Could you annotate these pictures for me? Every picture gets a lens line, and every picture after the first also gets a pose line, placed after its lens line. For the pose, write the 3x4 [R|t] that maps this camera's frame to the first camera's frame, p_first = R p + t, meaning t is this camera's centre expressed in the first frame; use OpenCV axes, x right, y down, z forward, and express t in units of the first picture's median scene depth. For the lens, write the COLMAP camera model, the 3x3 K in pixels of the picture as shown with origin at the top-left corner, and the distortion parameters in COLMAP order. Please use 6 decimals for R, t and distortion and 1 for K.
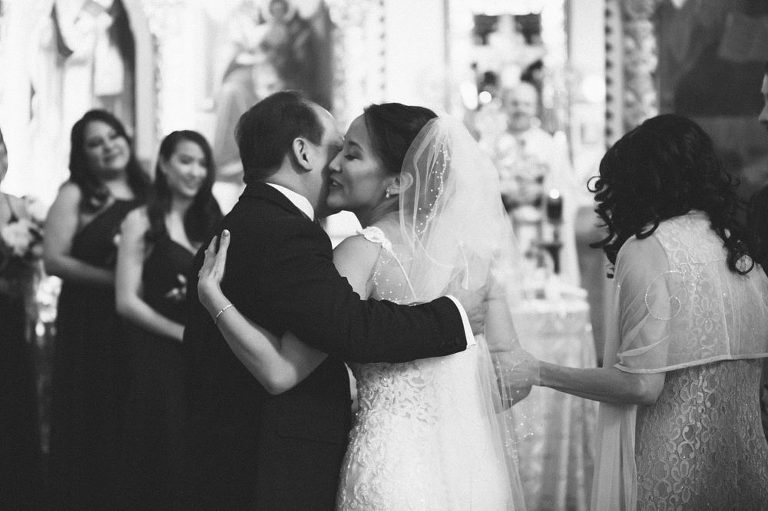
lens RADIAL K [[1546.4, 0, 383.8], [0, 1546.4, 255.5], [0, 0, 1]] dist [0.008842, 0.000000]
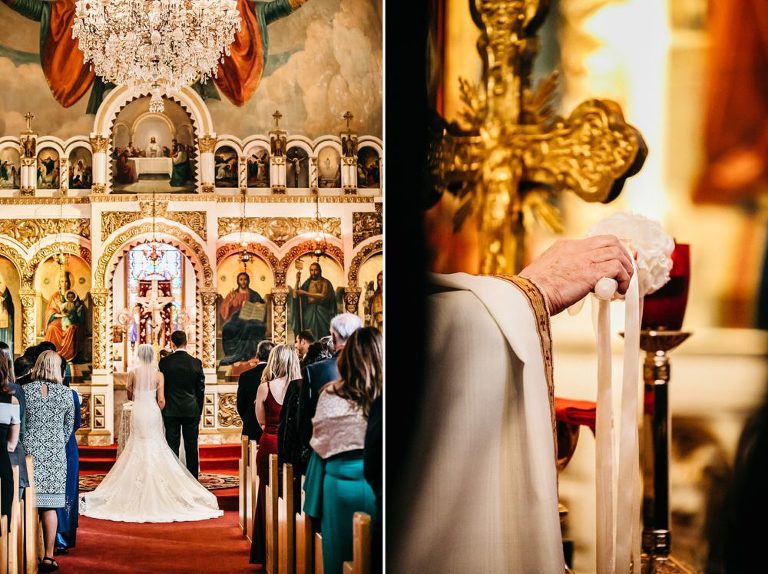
lens RADIAL K [[1509.7, 0, 383.8], [0, 1509.7, 287.2], [0, 0, 1]] dist [-0.074887, 0.000000]
pose [[0.969889, 0.024898, 0.242269, -0.170490], [-0.004587, 0.996452, -0.084039, 0.034614], [-0.243502, 0.080397, 0.966562, -1.564492]]
